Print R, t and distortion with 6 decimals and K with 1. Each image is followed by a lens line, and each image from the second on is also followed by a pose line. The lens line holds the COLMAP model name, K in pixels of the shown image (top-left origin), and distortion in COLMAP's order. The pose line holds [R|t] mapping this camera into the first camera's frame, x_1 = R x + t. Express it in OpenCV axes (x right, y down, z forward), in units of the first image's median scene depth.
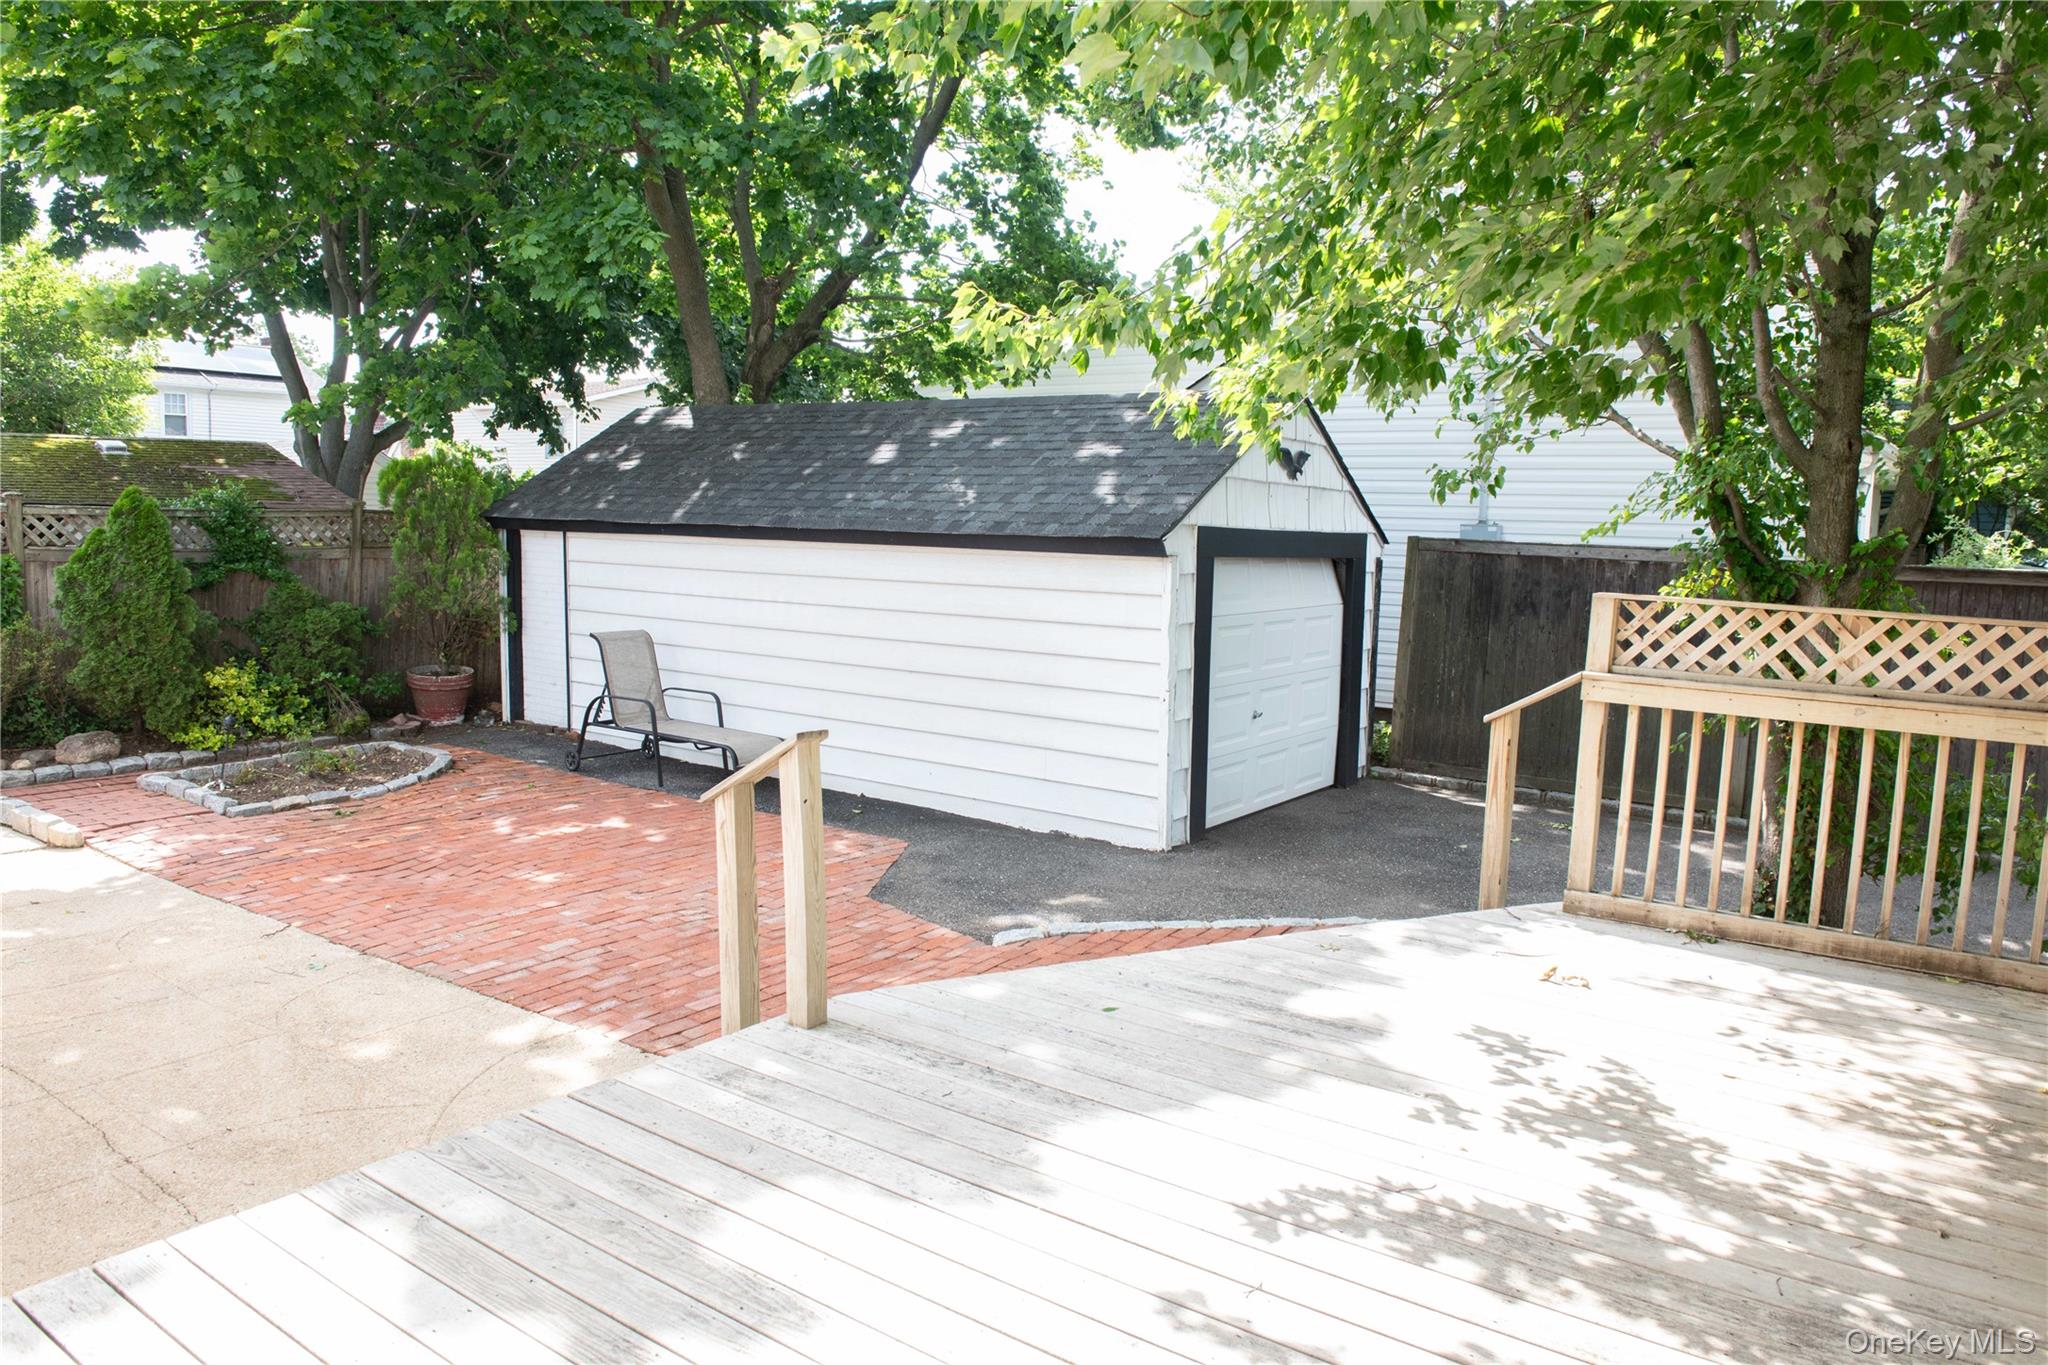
lens RADIAL K [[1402.9, 0, 1025.7], [0, 1402.9, 688.3], [0, 0, 1]] dist [-0.062558, -0.001609]
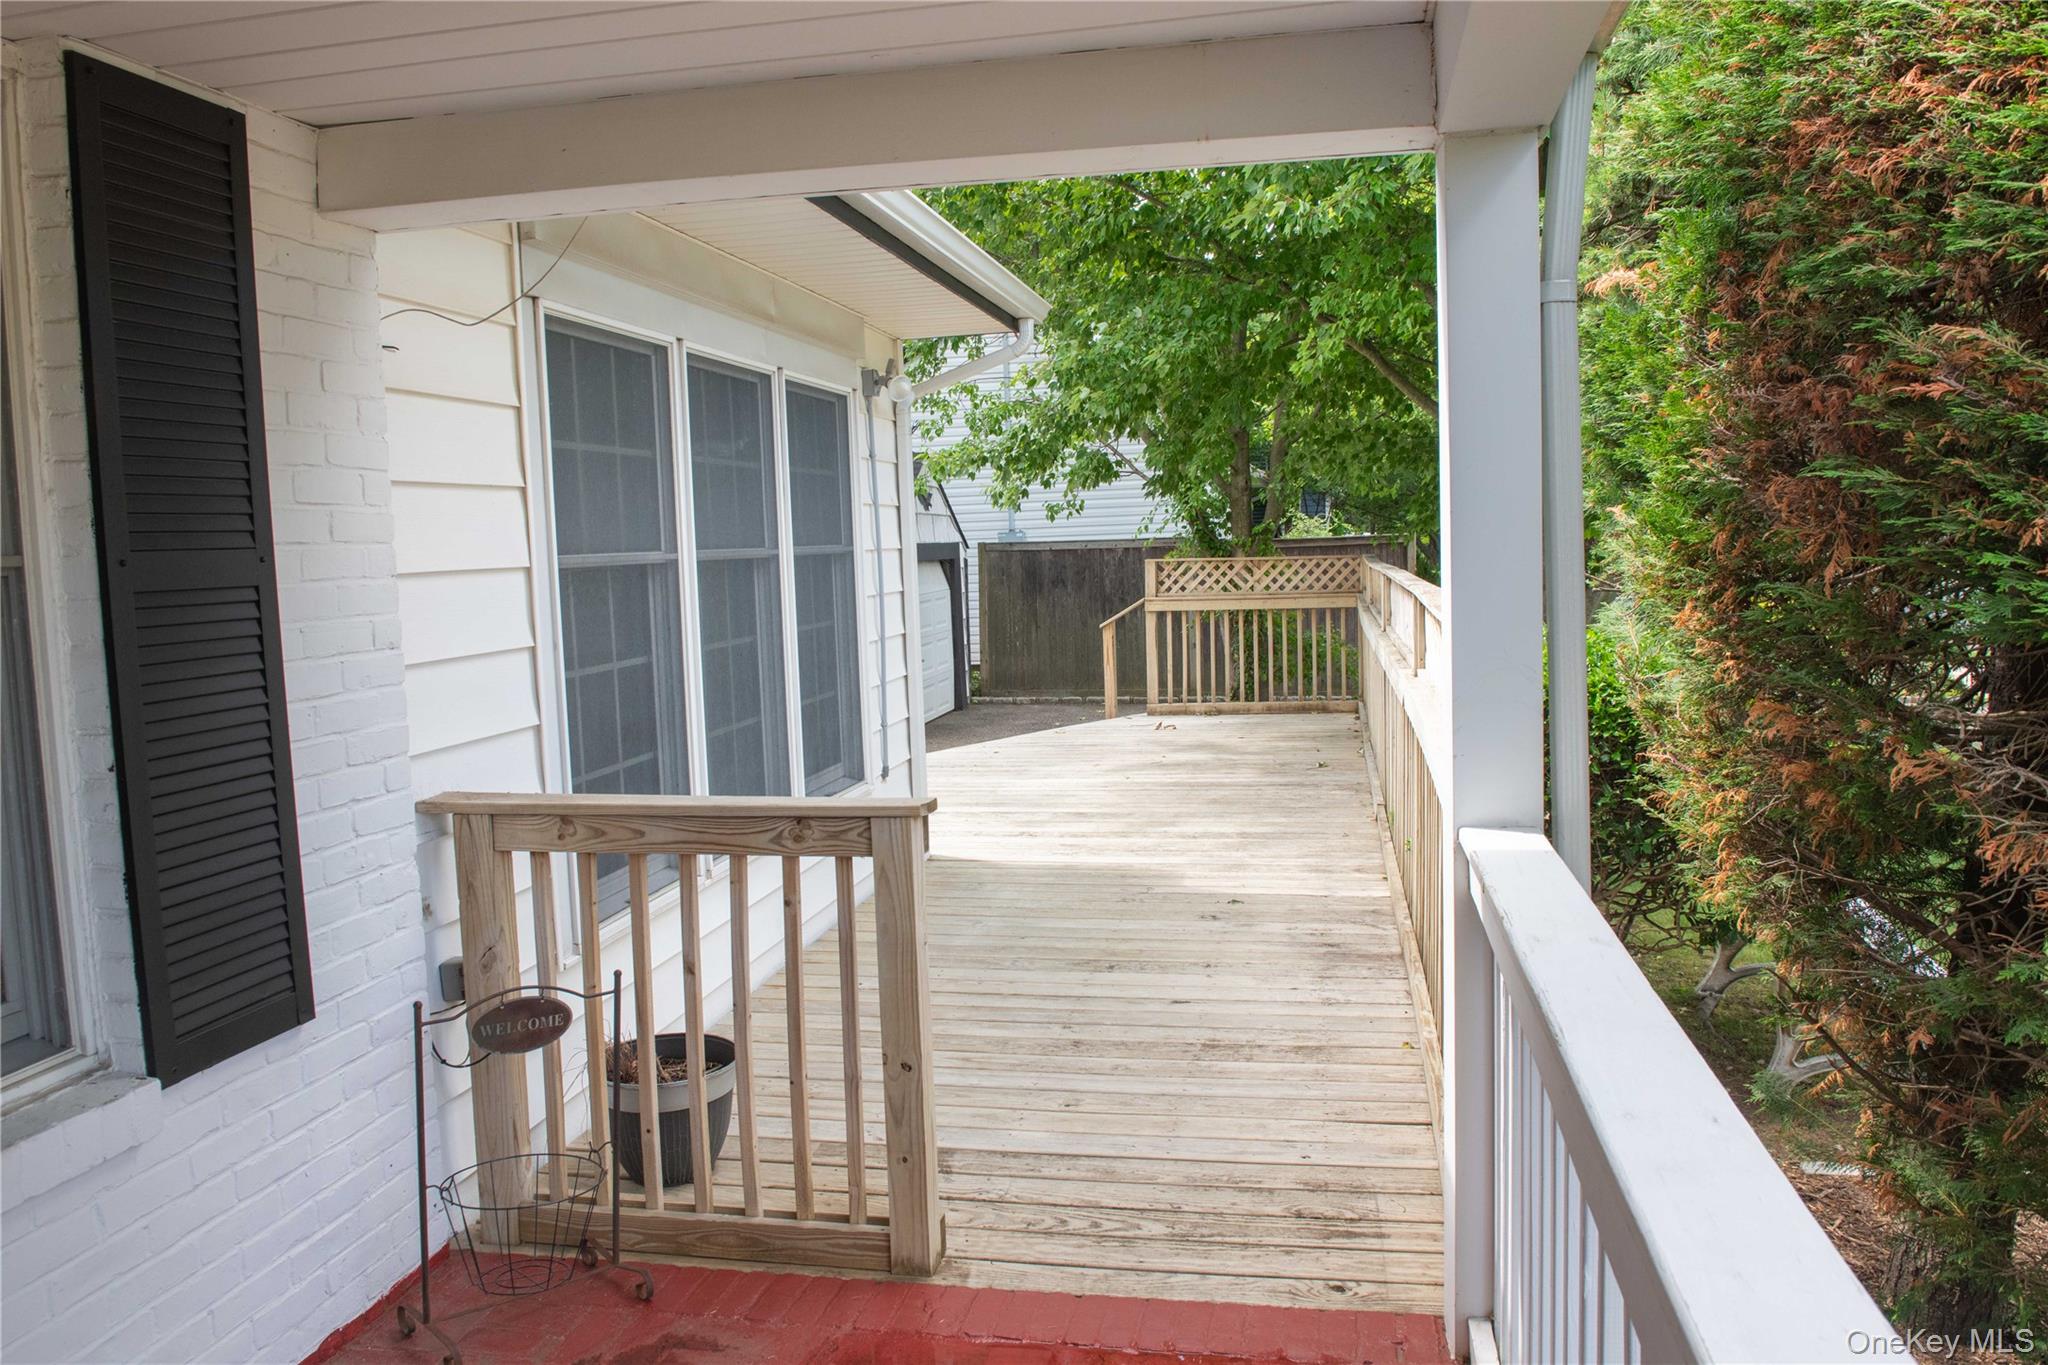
lens RADIAL K [[1474.1, 0, 1025.8], [0, 1474.1, 676.6], [0, 0, 1]] dist [-0.046227, -0.009909]
pose [[0.911984, -0.097964, 0.398358, -0.669045], [0.109186, 0.994006, -0.005520, 0.100756], [-0.395429, 0.048530, 0.917214, -0.976310]]
